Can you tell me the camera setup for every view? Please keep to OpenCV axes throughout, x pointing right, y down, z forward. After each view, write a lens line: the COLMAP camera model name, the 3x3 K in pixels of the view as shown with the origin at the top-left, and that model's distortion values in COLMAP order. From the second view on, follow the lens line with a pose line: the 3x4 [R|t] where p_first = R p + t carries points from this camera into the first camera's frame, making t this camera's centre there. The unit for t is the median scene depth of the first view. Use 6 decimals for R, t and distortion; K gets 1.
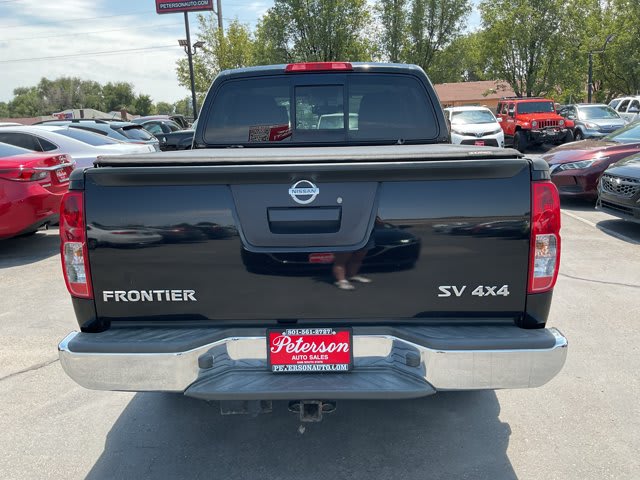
lens RADIAL K [[532.2, 0, 320.0], [0, 532.2, 240.0], [0, 0, 1]] dist [0.069756, -0.116939]
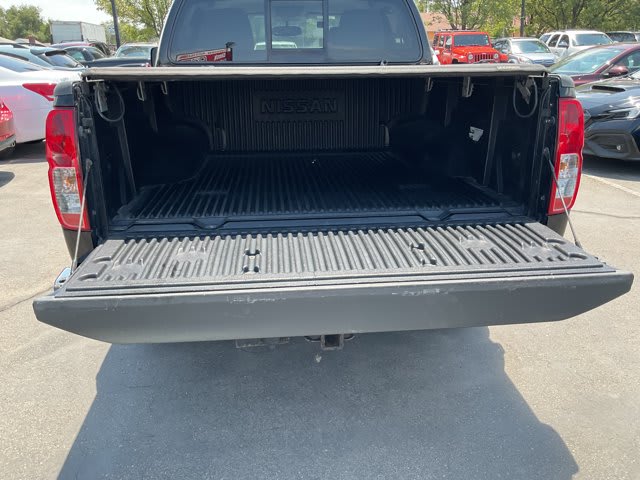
lens RADIAL K [[532.2, 0, 320.0], [0, 532.2, 240.0], [0, 0, 1]] dist [0.069756, -0.116939]
pose [[0.992057, -0.026916, 0.122877, -0.086283], [0.012416, 0.993021, 0.117283, 0.013719], [-0.125177, -0.114826, 0.985467, 0.035449]]
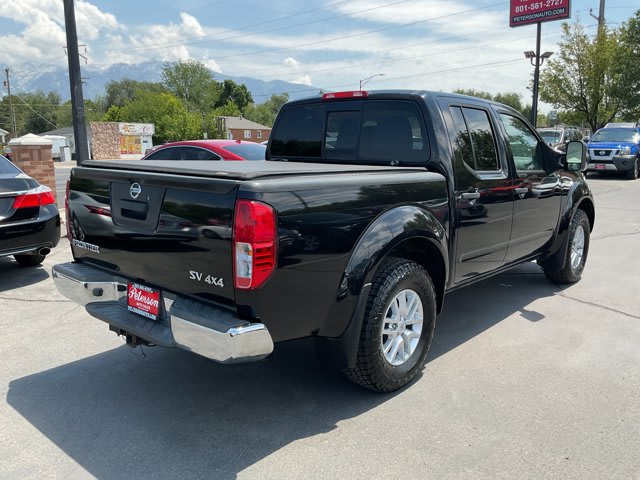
lens RADIAL K [[532.2, 0, 320.0], [0, 532.2, 240.0], [0, 0, 1]] dist [0.069756, -0.116939]
pose [[0.779411, 0.144827, -0.609544, 0.694773], [-0.155898, 0.987146, 0.035201, -0.046430], [0.606807, 0.067590, 0.791970, 0.075614]]
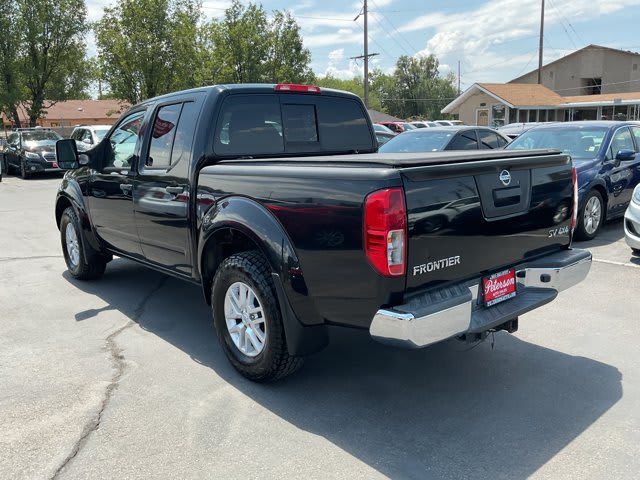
lens RADIAL K [[532.2, 0, 320.0], [0, 532.2, 240.0], [0, 0, 1]] dist [0.069756, -0.116939]
pose [[0.736222, -0.120407, 0.665943, -0.768890], [0.146109, 0.989117, 0.017311, -0.010447], [-0.660780, 0.084556, 0.745802, 0.126920]]
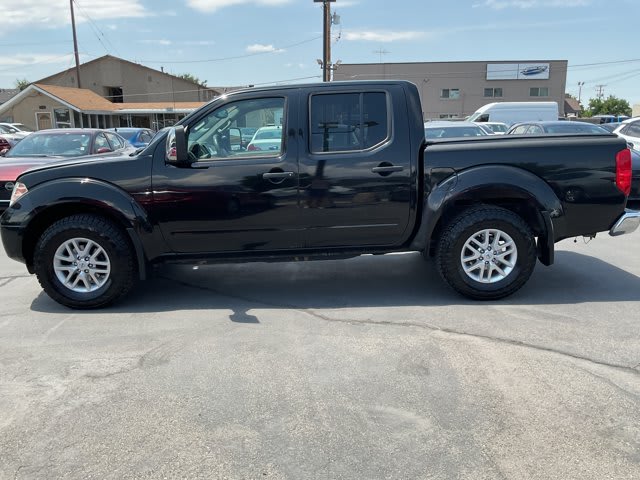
lens RADIAL K [[532.2, 0, 320.0], [0, 532.2, 240.0], [0, 0, 1]] dist [0.069756, -0.116939]
pose [[-0.037746, -0.173276, 0.984150, -1.489242], [0.233598, 0.956035, 0.177285, -0.231670], [-0.971600, 0.236587, 0.004390, 1.297886]]
